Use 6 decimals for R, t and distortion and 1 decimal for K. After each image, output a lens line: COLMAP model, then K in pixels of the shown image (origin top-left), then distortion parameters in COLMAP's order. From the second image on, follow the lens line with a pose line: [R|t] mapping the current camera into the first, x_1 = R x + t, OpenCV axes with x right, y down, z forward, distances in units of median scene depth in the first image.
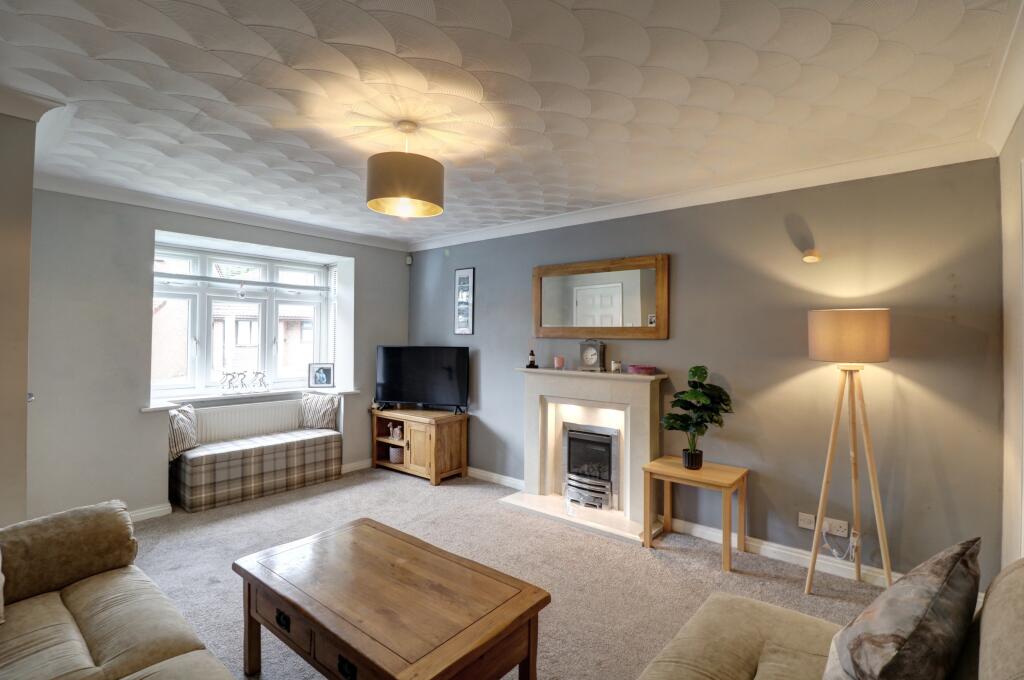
lens RADIAL K [[481.5, 0, 513.0], [0, 481.5, 341.9], [0, 0, 1]] dist [-0.029099, -0.002184]
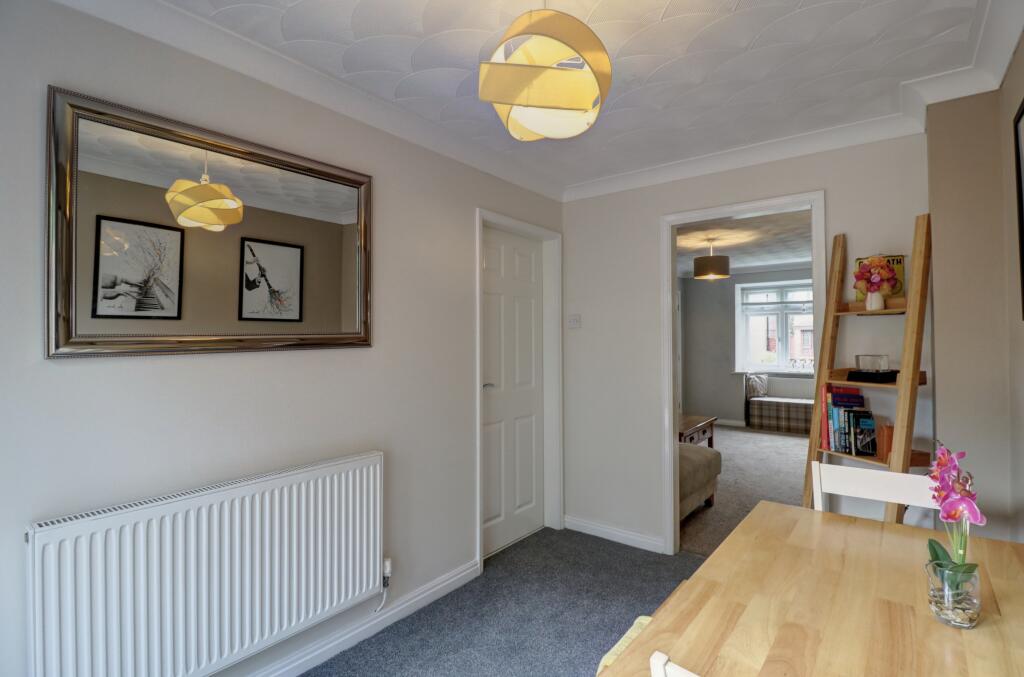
lens RADIAL K [[484.5, 0, 518.2], [0, 484.5, 339.6], [0, 0, 1]] dist [-0.006258, -0.000594]
pose [[0.007994, -0.012700, -0.999887, 1.213634], [0.008241, 0.999886, -0.012634, 0.014716], [0.999934, -0.008139, 0.008098, 0.035207]]
